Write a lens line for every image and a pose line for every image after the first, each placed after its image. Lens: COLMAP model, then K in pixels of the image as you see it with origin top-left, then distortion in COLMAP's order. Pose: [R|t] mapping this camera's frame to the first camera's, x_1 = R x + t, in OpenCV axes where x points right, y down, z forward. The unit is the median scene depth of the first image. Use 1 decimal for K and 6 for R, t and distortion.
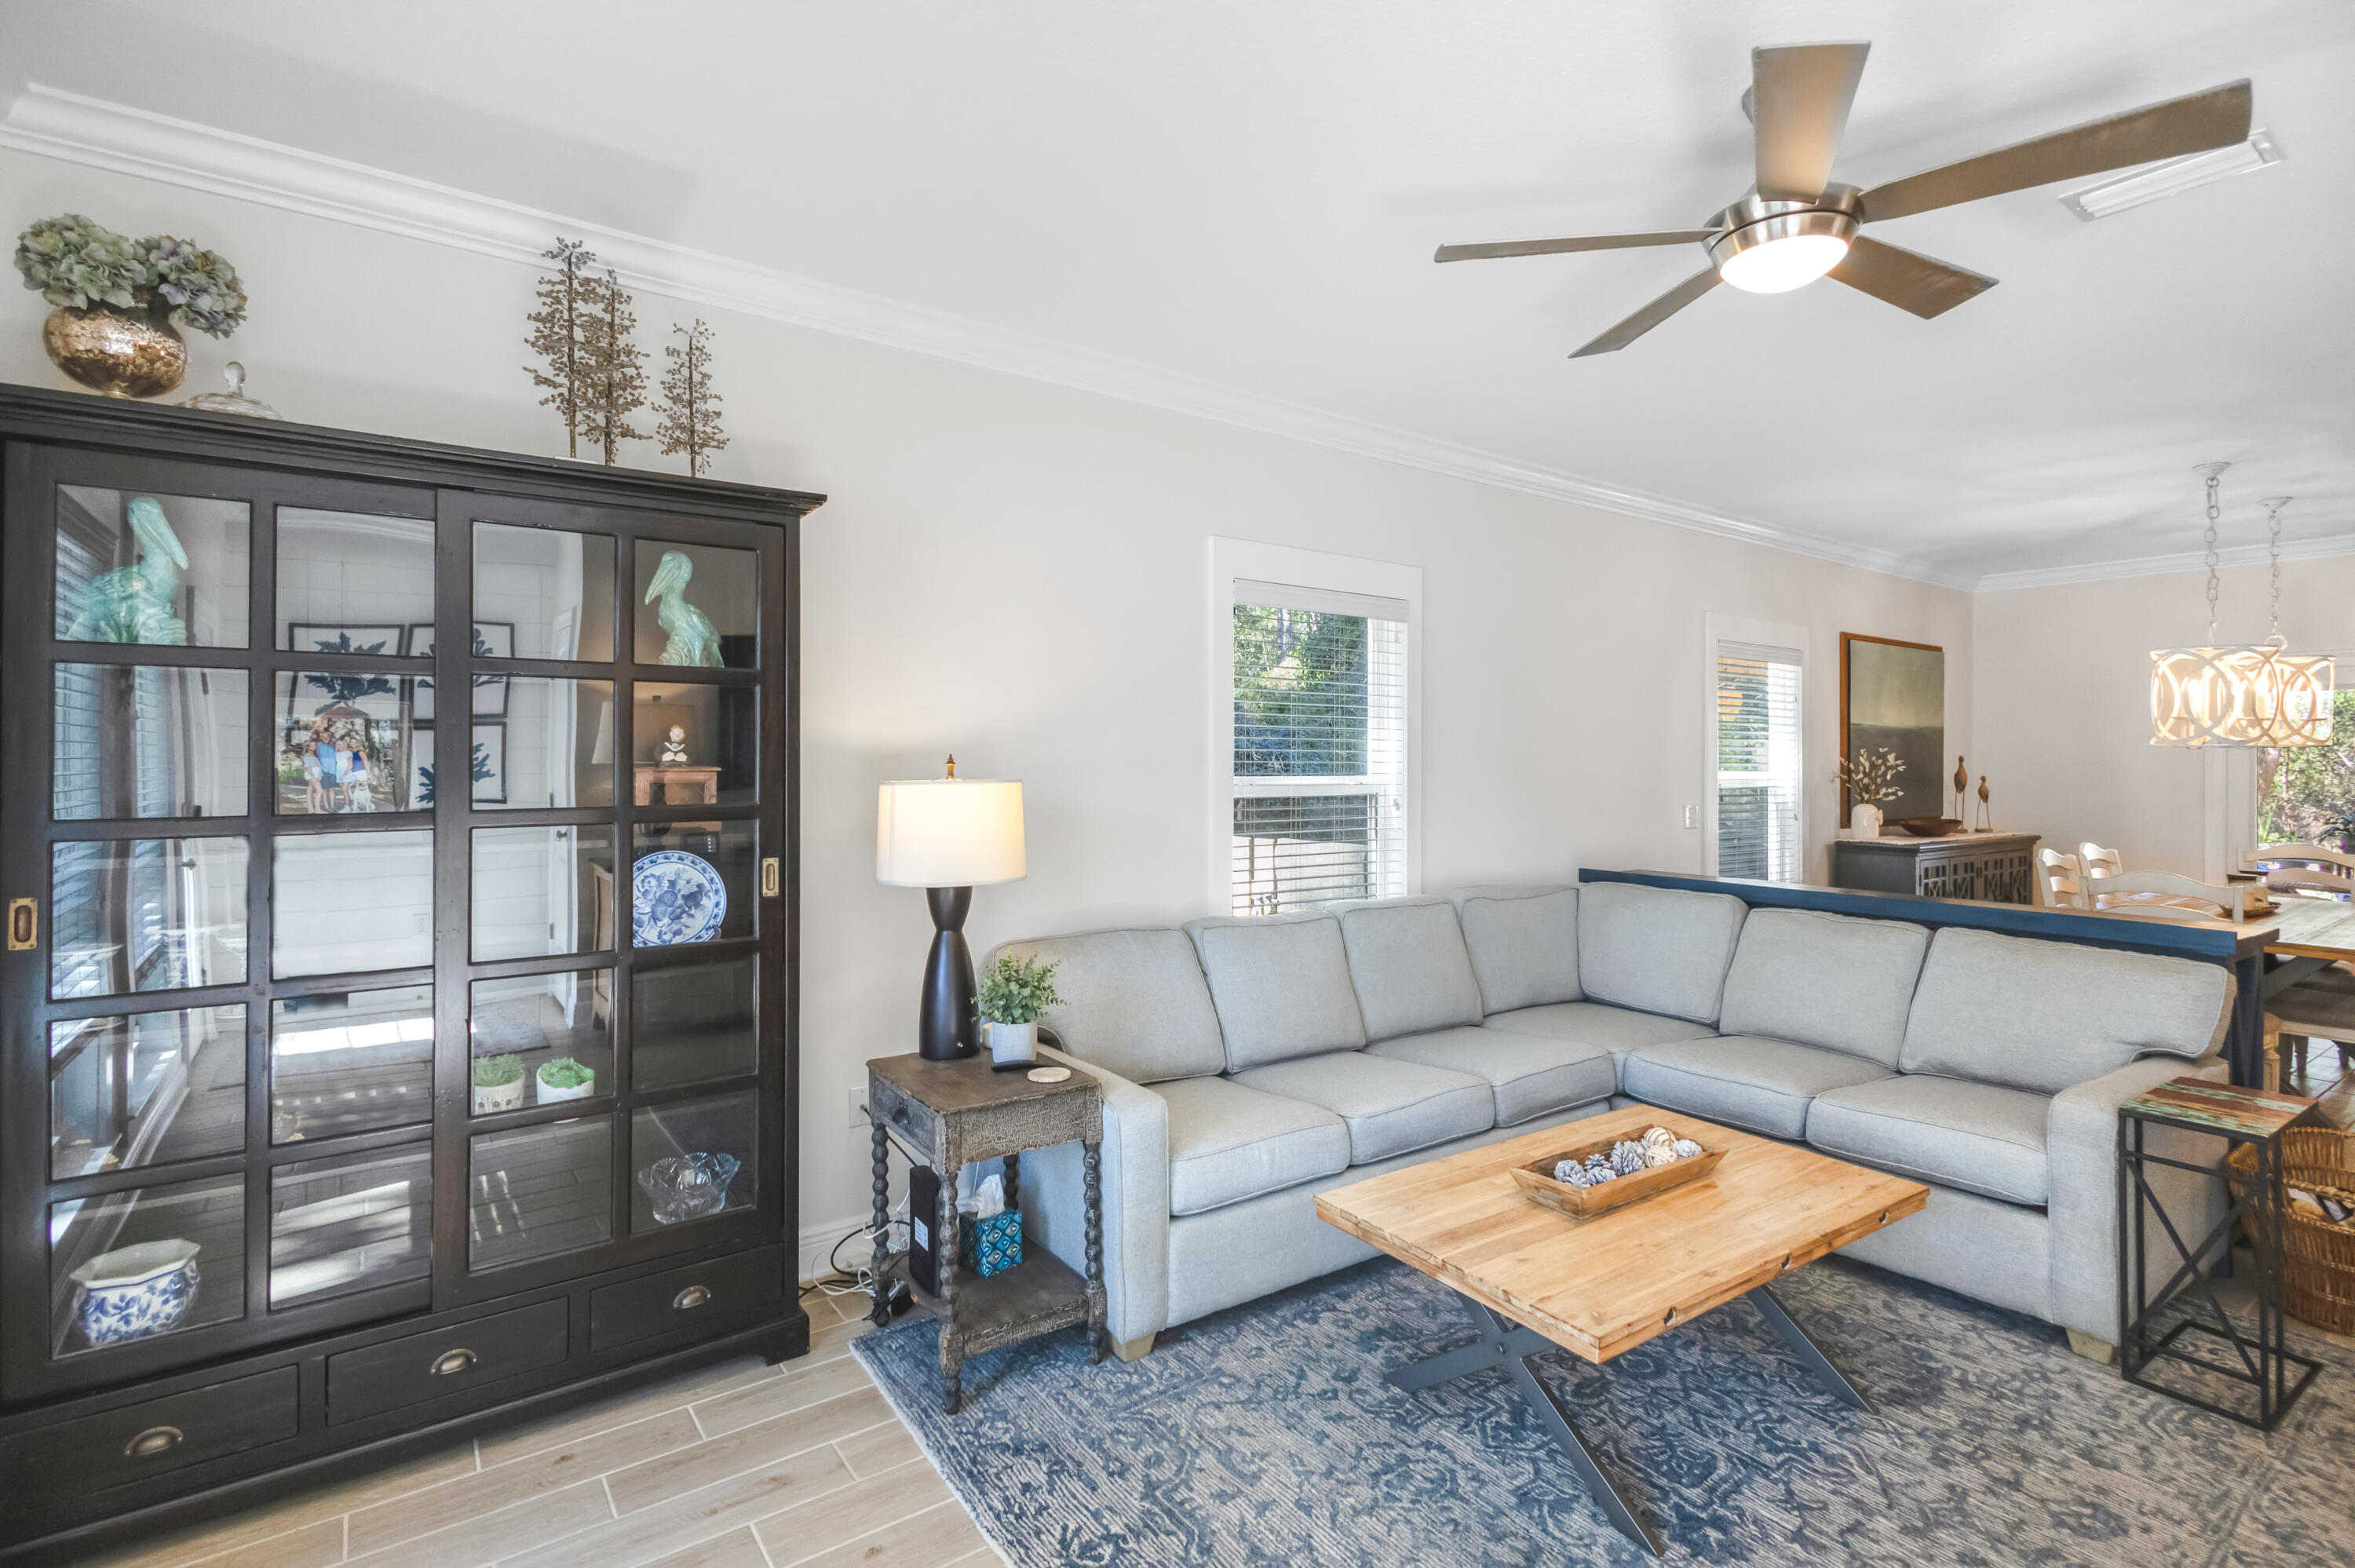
lens RADIAL K [[1097.2, 0, 1187.4], [0, 1097.2, 756.1], [0, 0, 1]] dist [-0.001344, -0.000480]
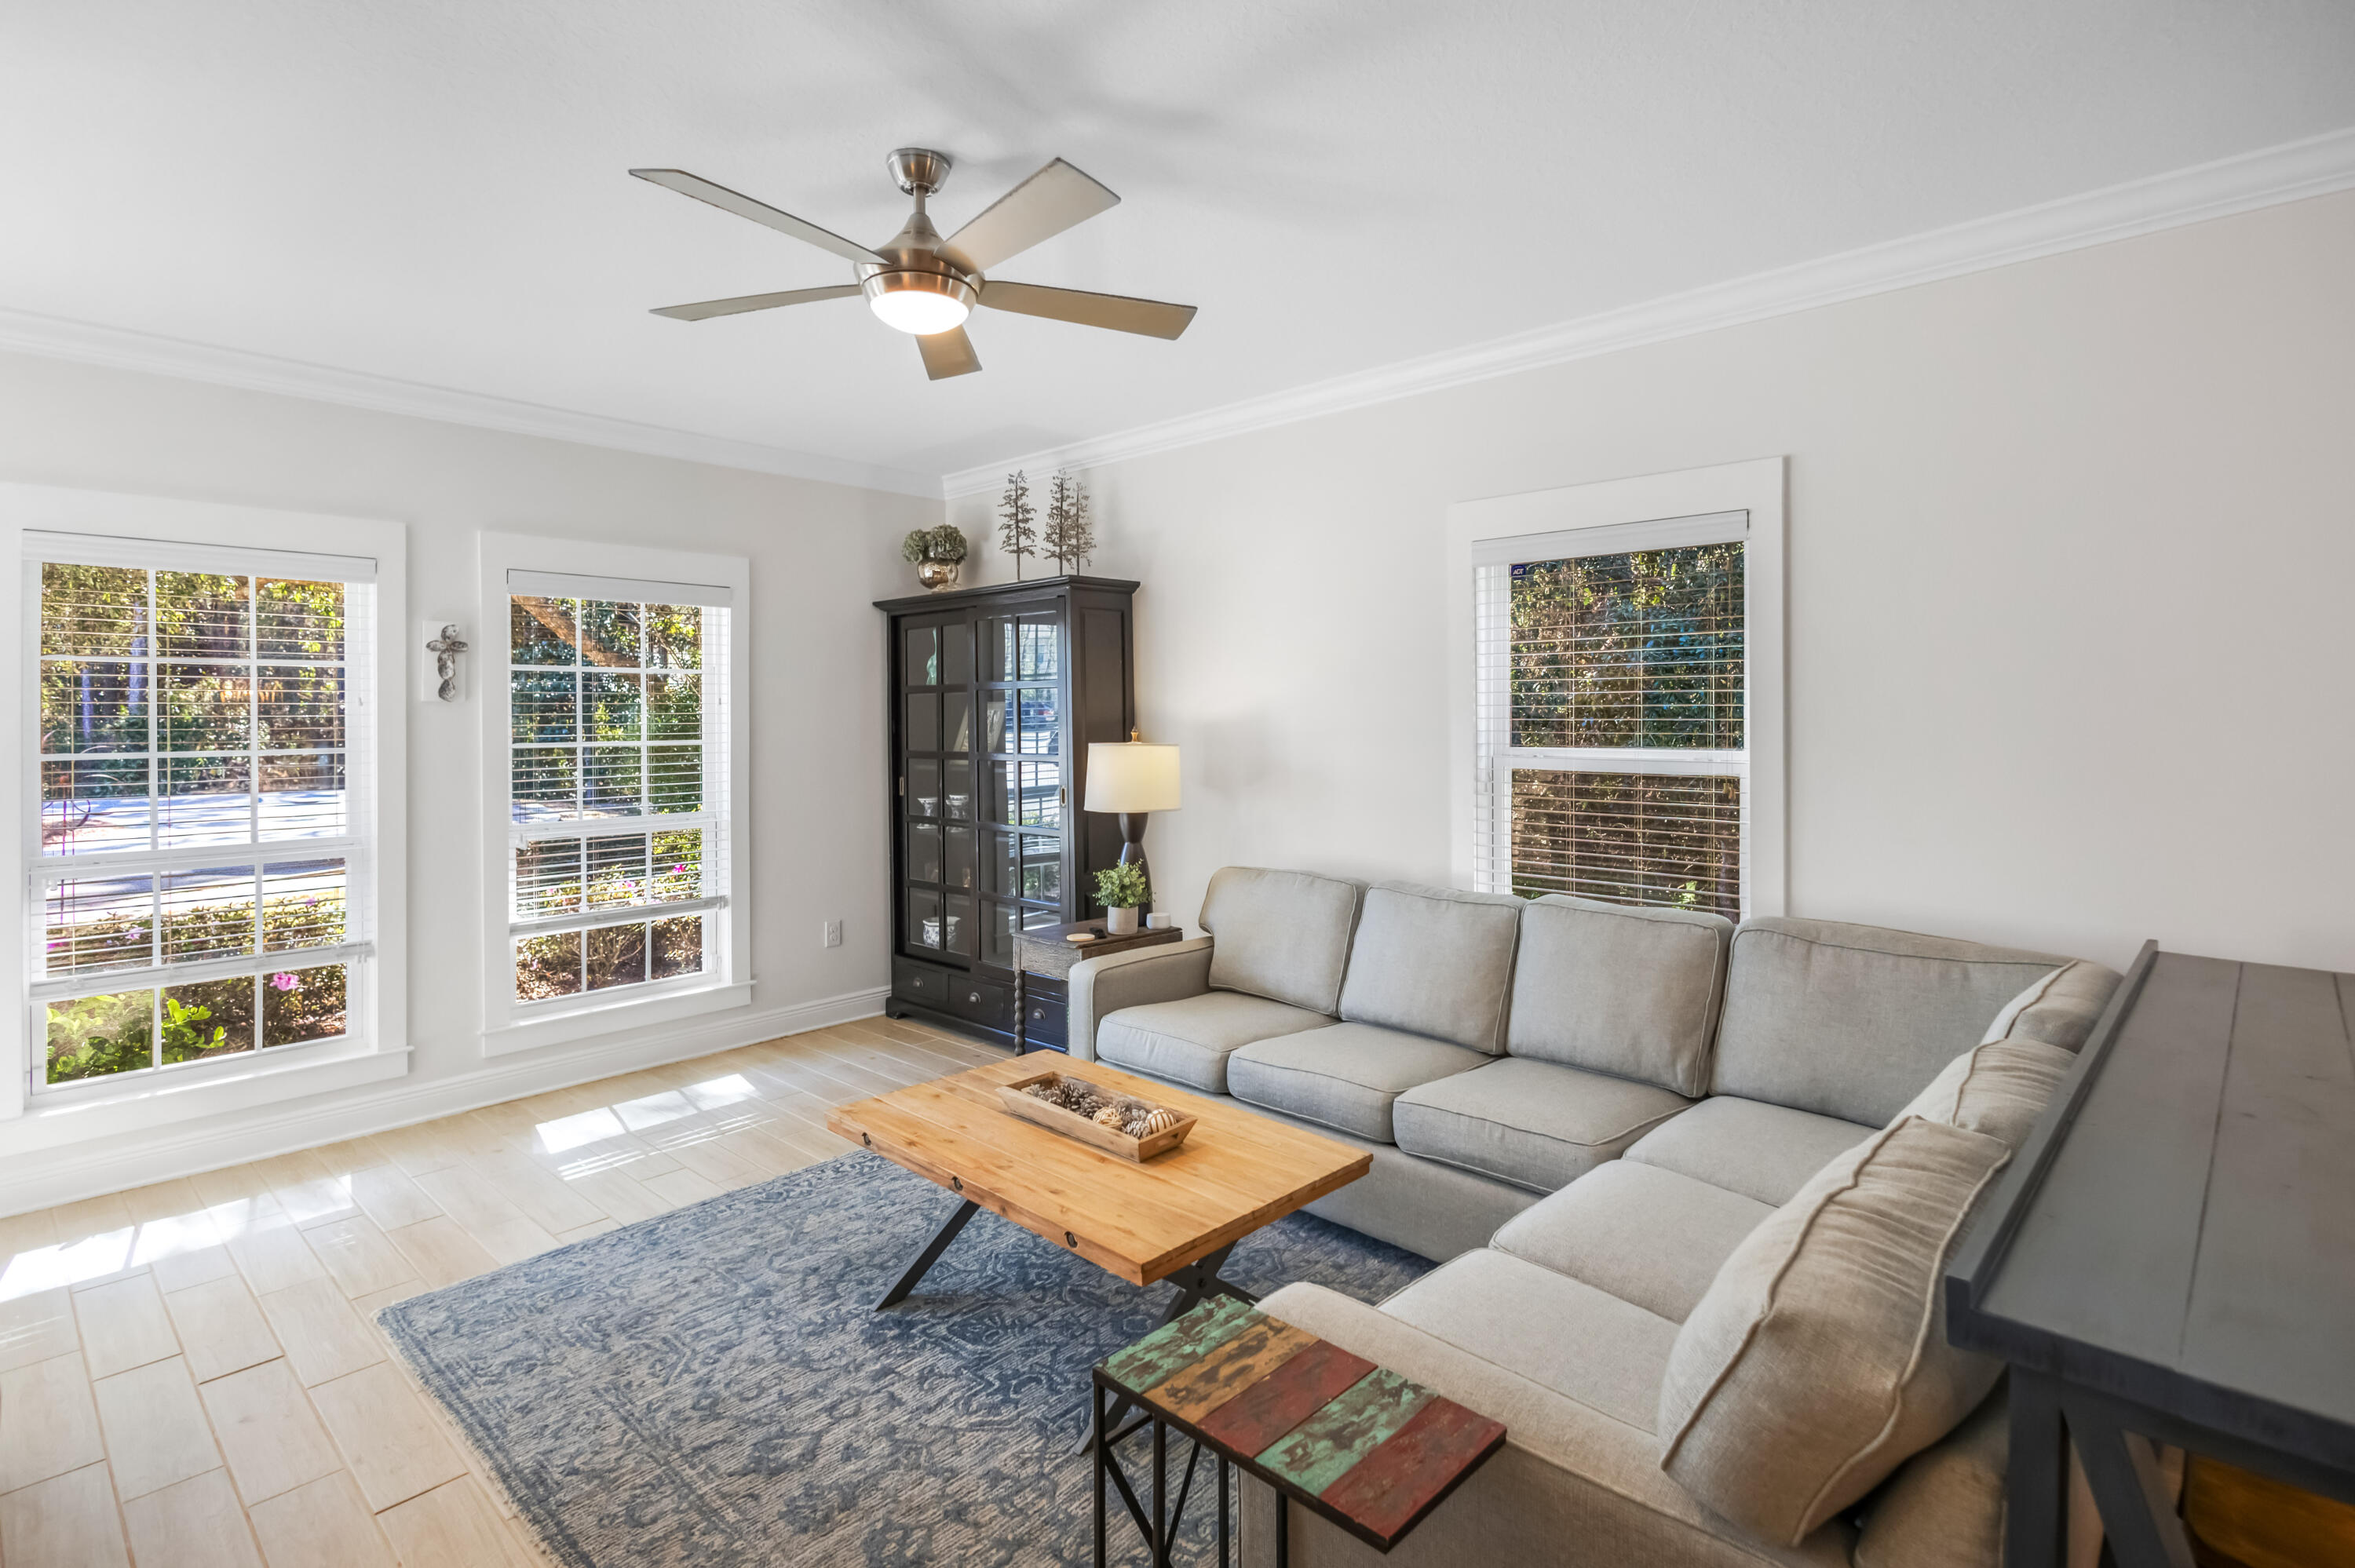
lens RADIAL K [[1097.2, 0, 1187.4], [0, 1097.2, 756.1], [0, 0, 1]] dist [-0.001344, -0.000480]
pose [[0.223128, 0.023663, -0.974502, 1.607896], [0.008862, 0.999615, 0.026302, -0.002442], [0.974749, -0.014505, 0.222833, 0.945106]]
